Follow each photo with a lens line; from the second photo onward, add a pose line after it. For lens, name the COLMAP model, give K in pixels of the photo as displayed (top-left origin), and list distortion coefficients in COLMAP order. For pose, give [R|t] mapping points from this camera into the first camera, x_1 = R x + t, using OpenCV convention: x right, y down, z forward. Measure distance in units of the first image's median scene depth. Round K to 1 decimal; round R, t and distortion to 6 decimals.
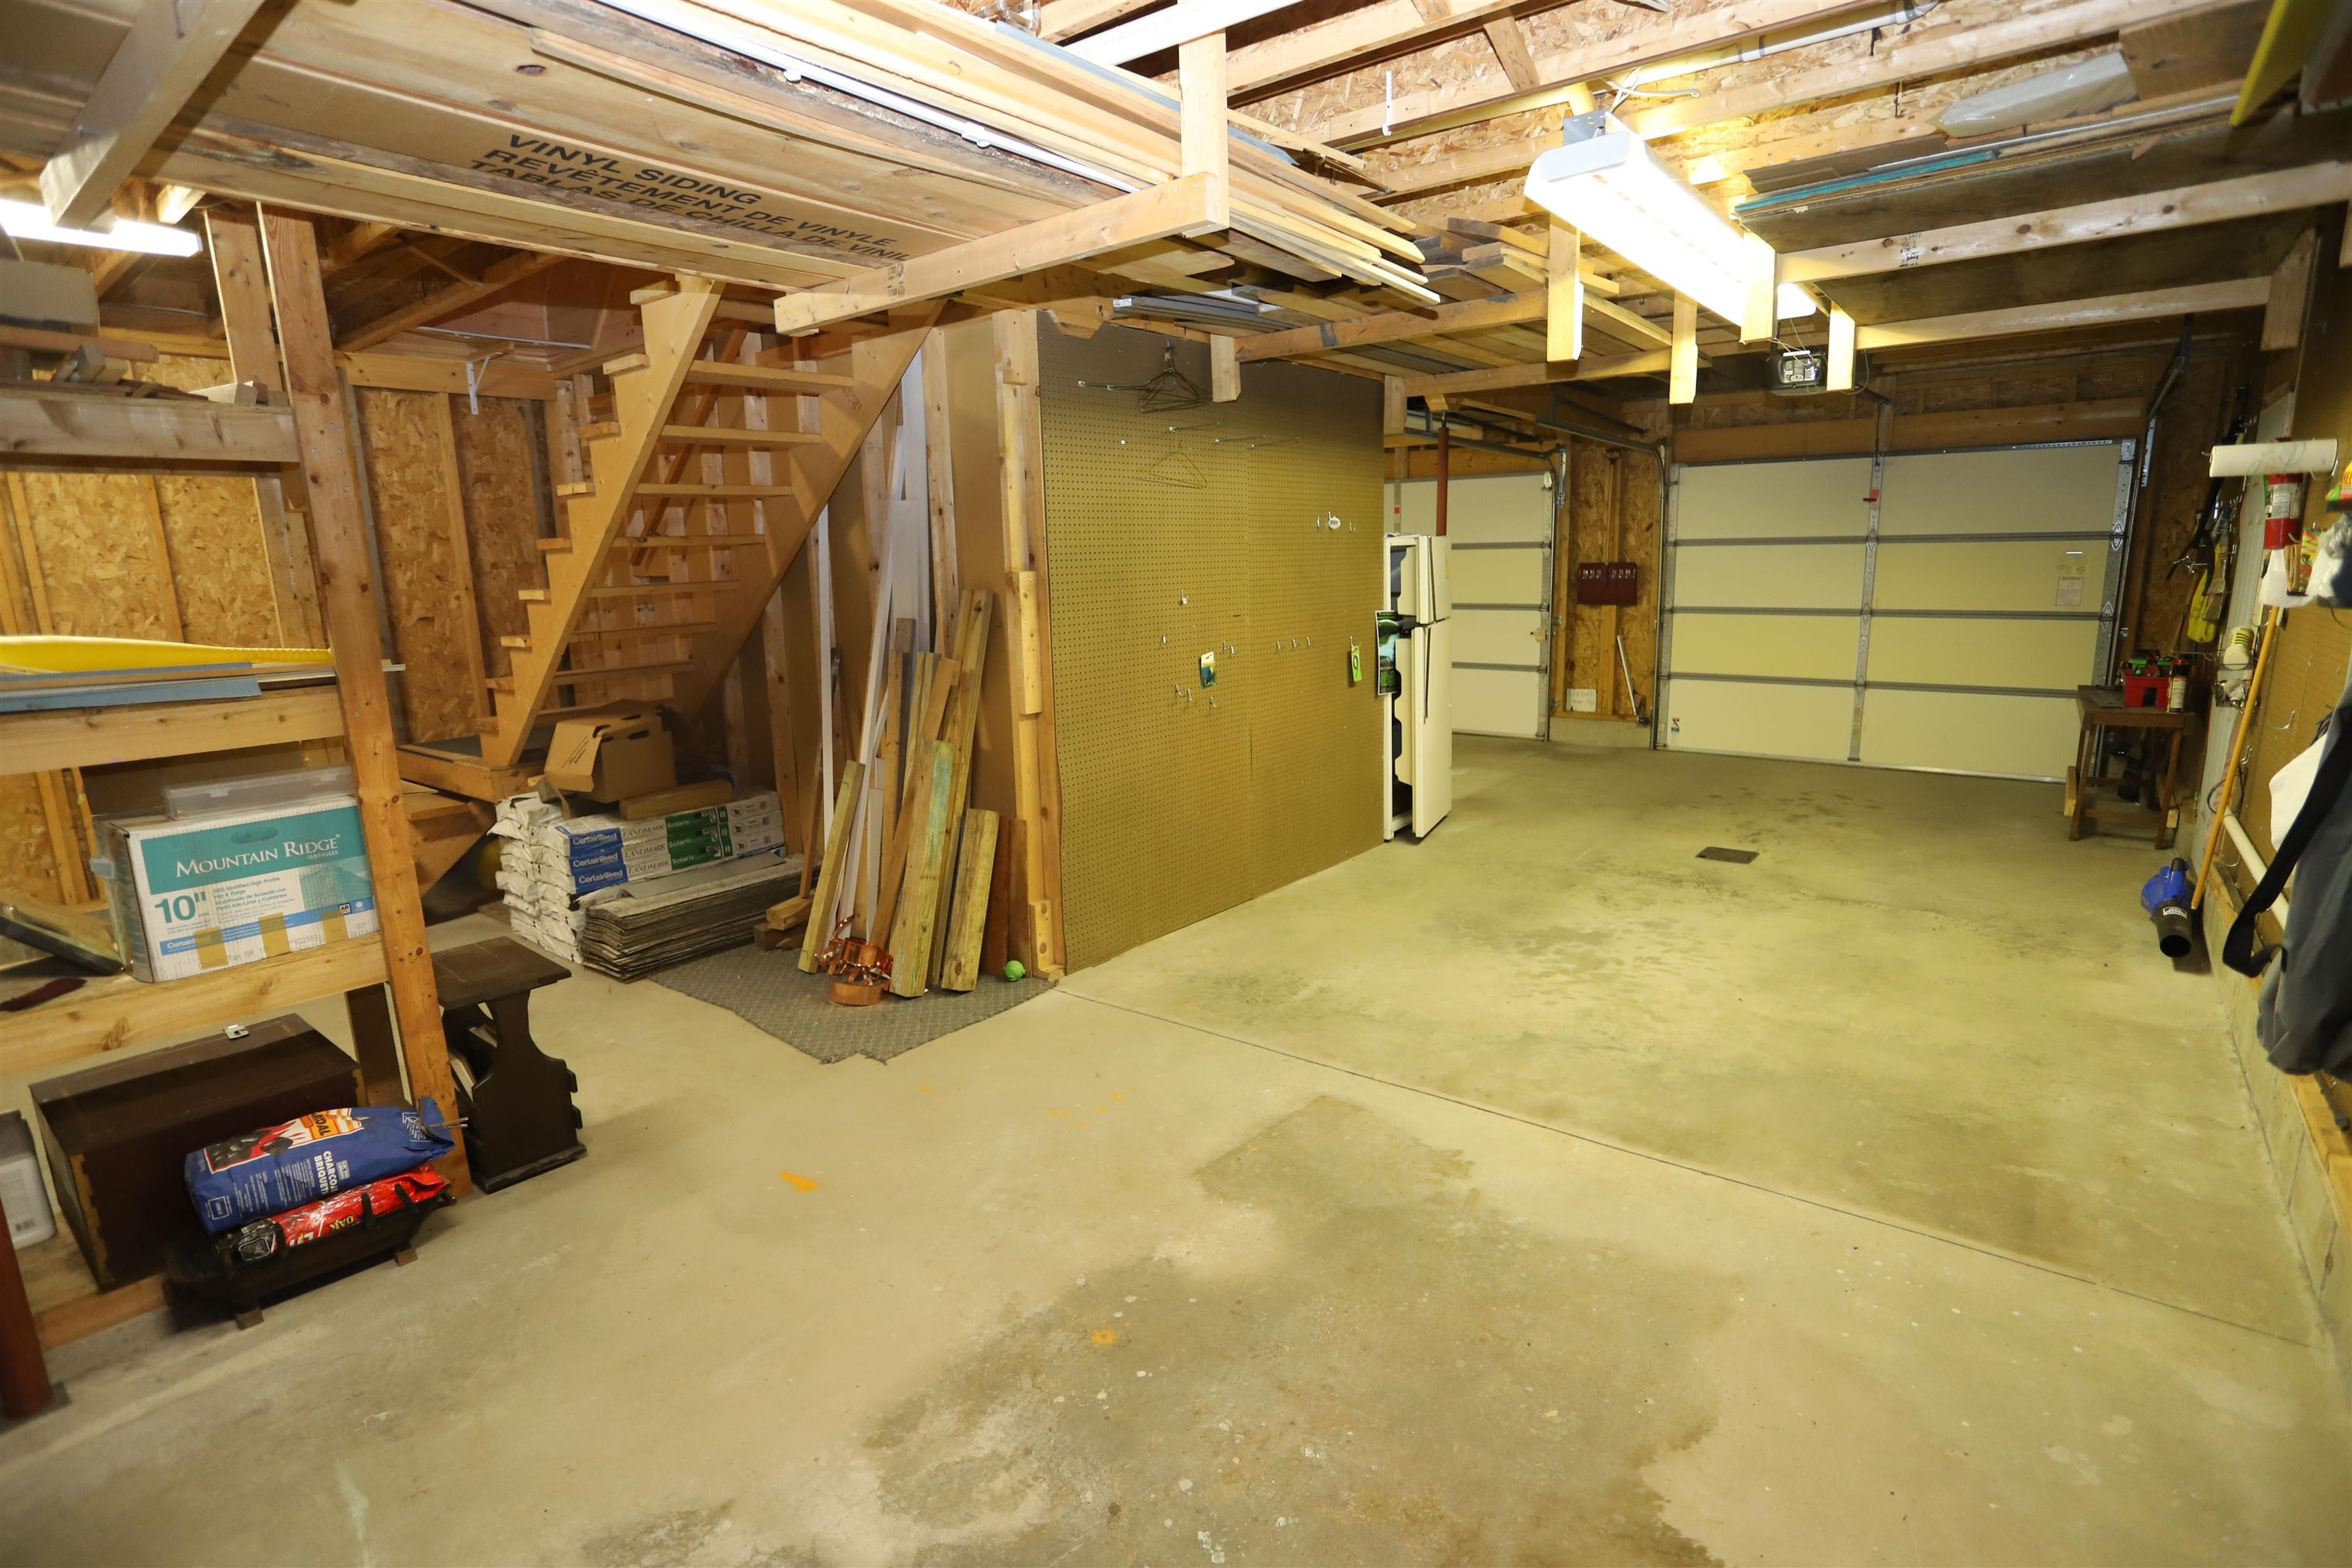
lens RADIAL K [[1151.5, 0, 1177.9], [0, 1151.5, 792.4], [0, 0, 1]] dist [-0.061716, 0.023545]
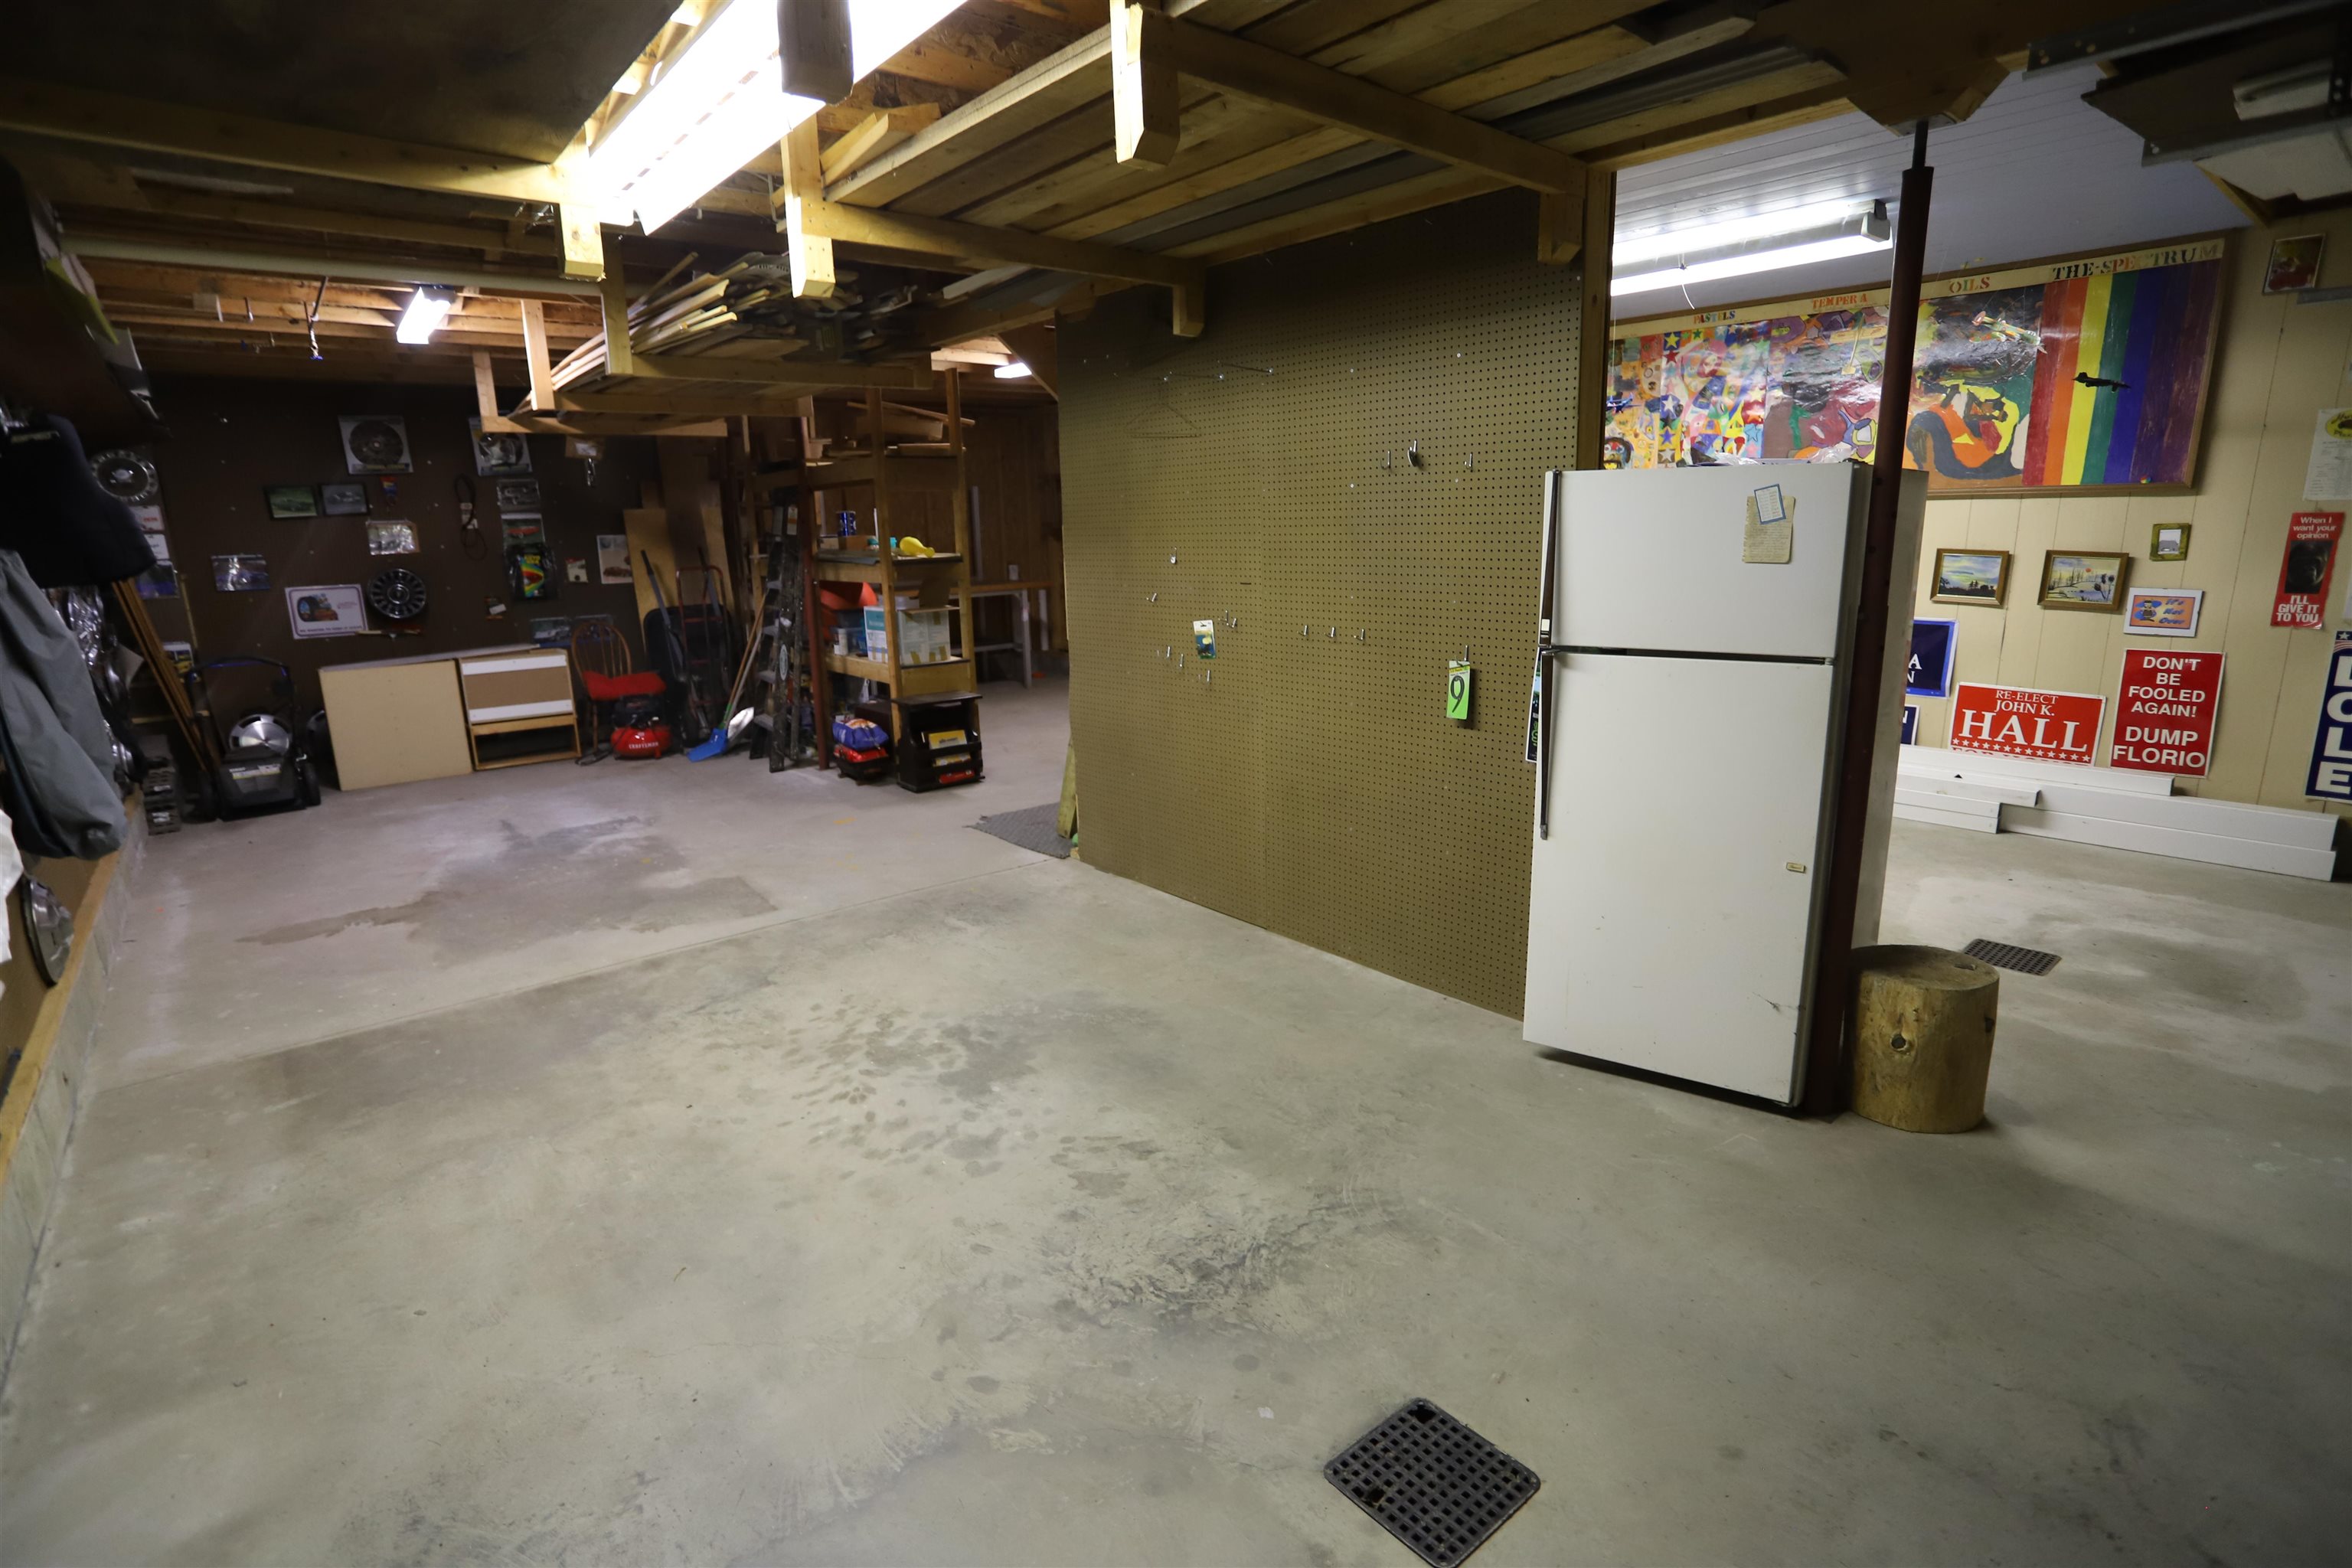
lens RADIAL K [[1151.5, 0, 1180.3], [0, 1151.5, 787.4], [0, 0, 1]] dist [-0.061716, 0.023545]
pose [[-0.206006, 0.249812, -0.946127, 1.110417], [-0.163933, 0.944391, 0.285047, -0.305096], [0.964722, 0.213823, -0.153597, 1.395422]]
